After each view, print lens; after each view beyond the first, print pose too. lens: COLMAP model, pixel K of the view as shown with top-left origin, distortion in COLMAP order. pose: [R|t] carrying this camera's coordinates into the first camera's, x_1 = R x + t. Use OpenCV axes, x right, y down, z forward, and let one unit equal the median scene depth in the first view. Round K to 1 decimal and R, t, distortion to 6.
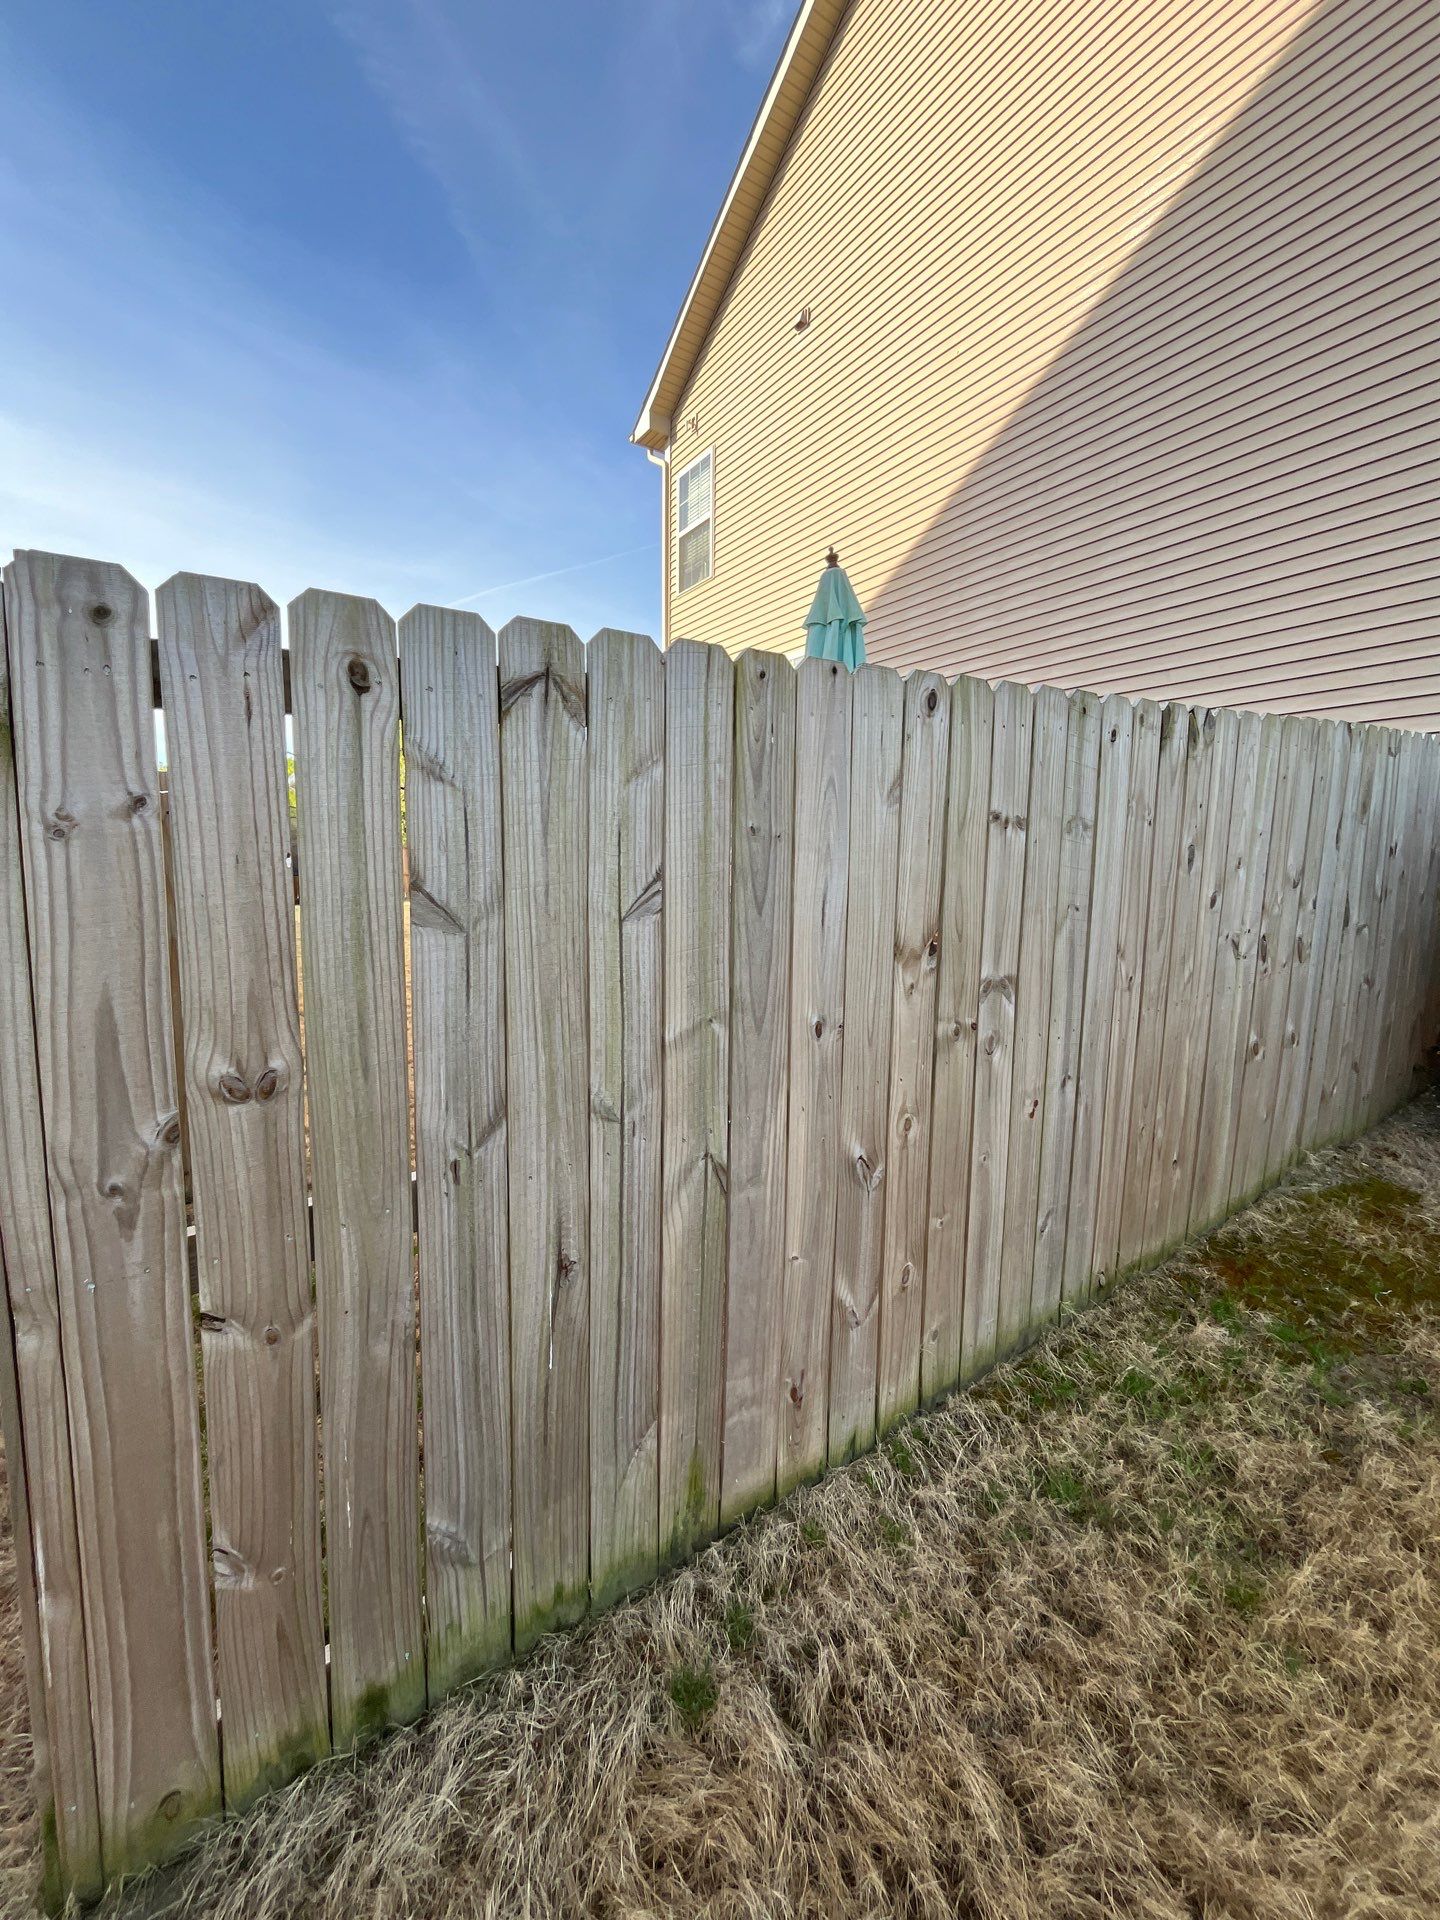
lens RADIAL K [[790.2, 0, 719.7], [0, 790.2, 955.4], [0, 0, 1]] dist [-0.006447, -0.000367]
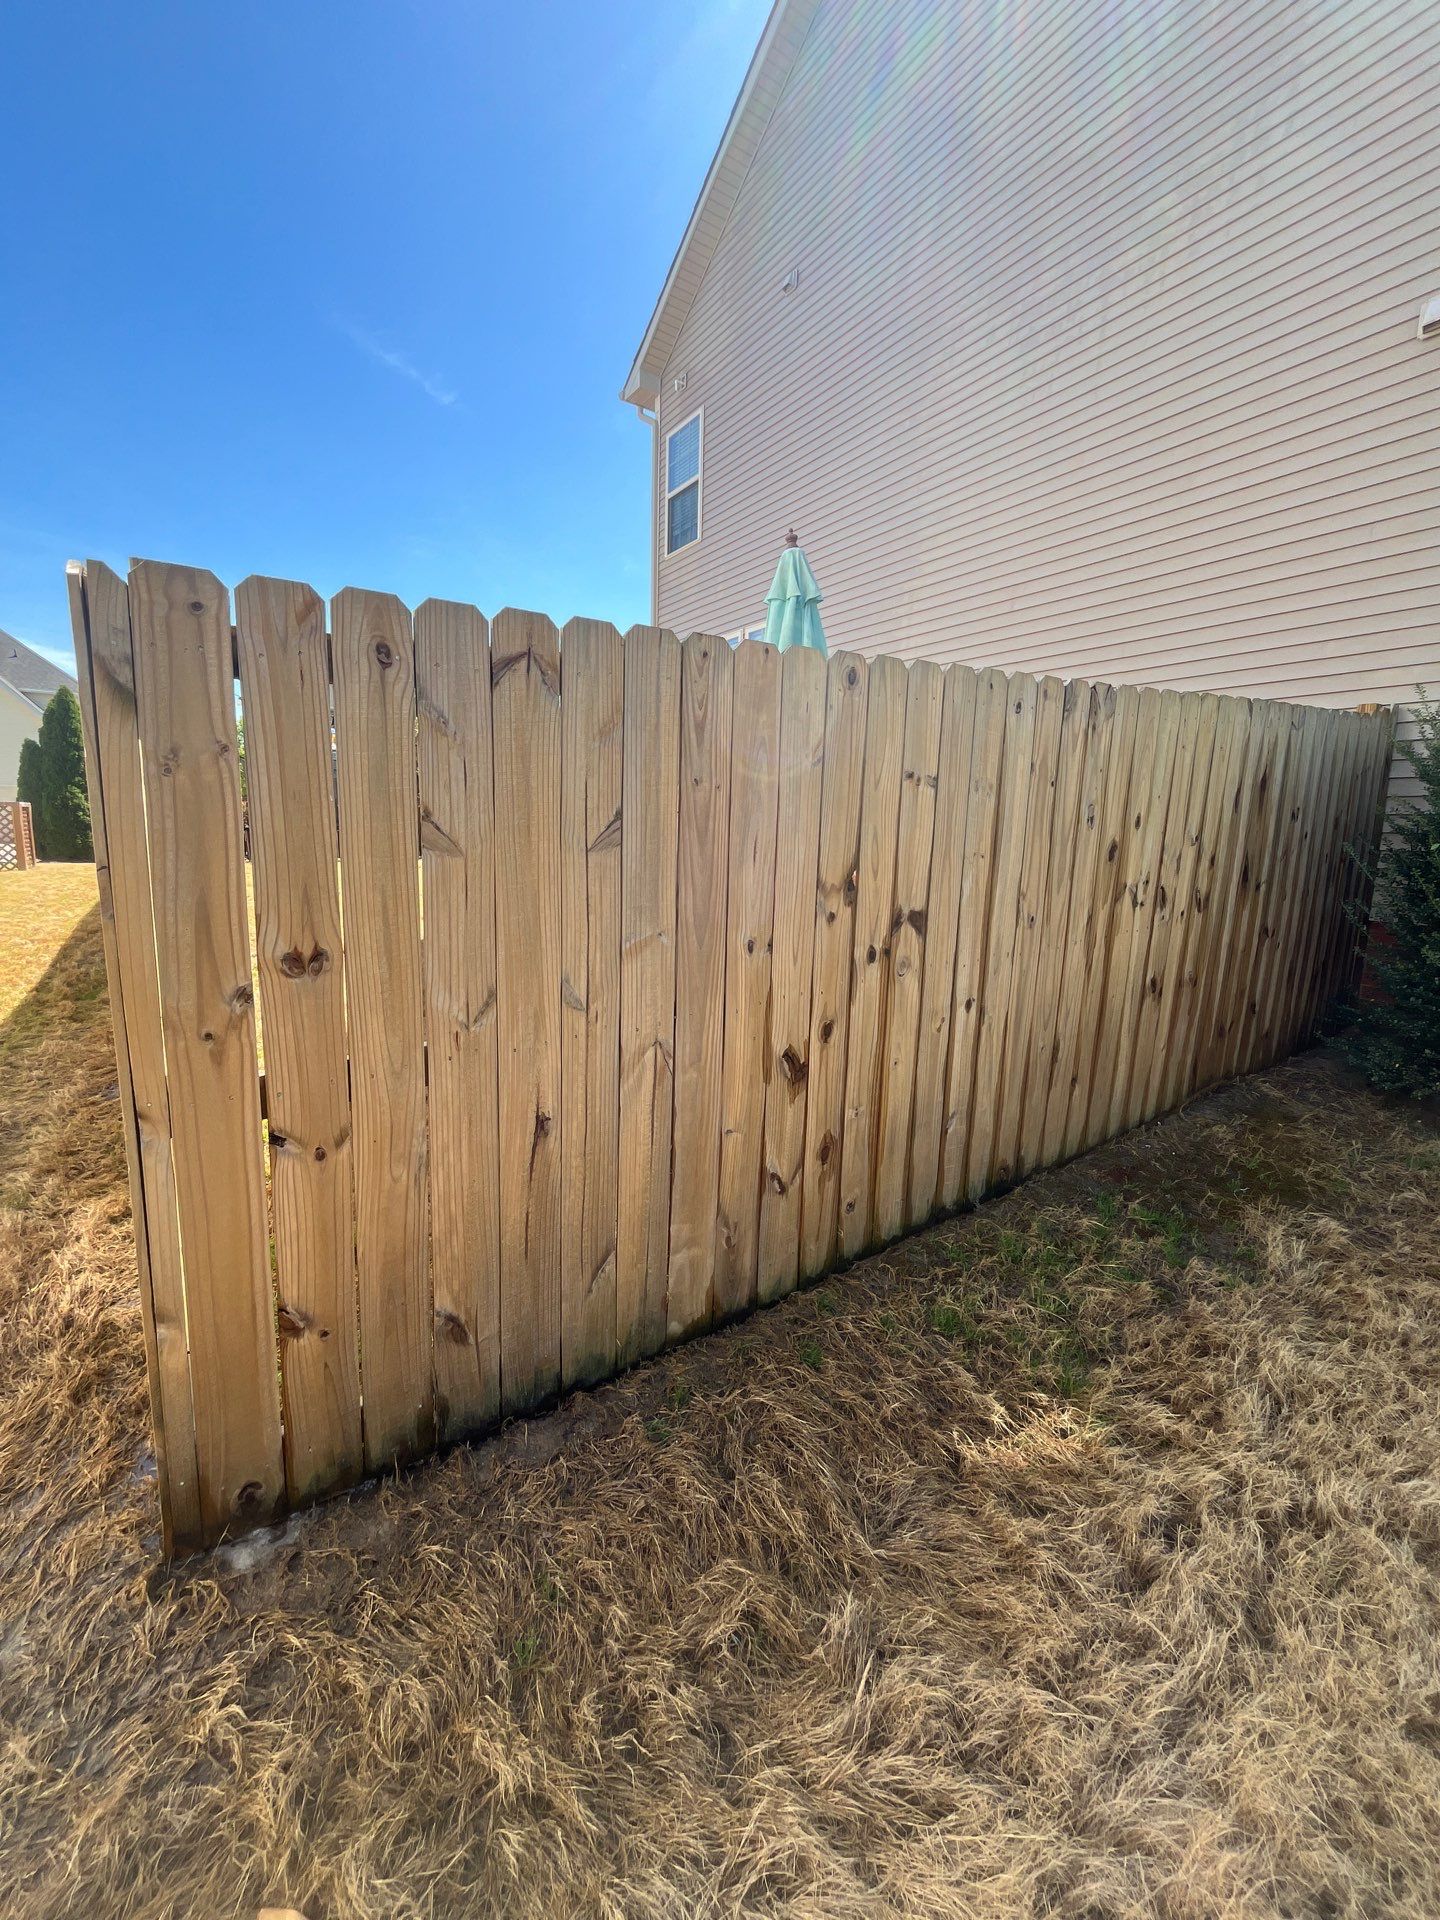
lens RADIAL K [[790.2, 0, 719.7], [0, 790.2, 955.4], [0, 0, 1]] dist [-0.006447, -0.000367]
pose [[0.999829, 0.014188, 0.011889, 0.068624], [-0.014722, 0.998828, 0.046113, 0.057018], [-0.011220, -0.046280, 0.998865, -0.254051]]
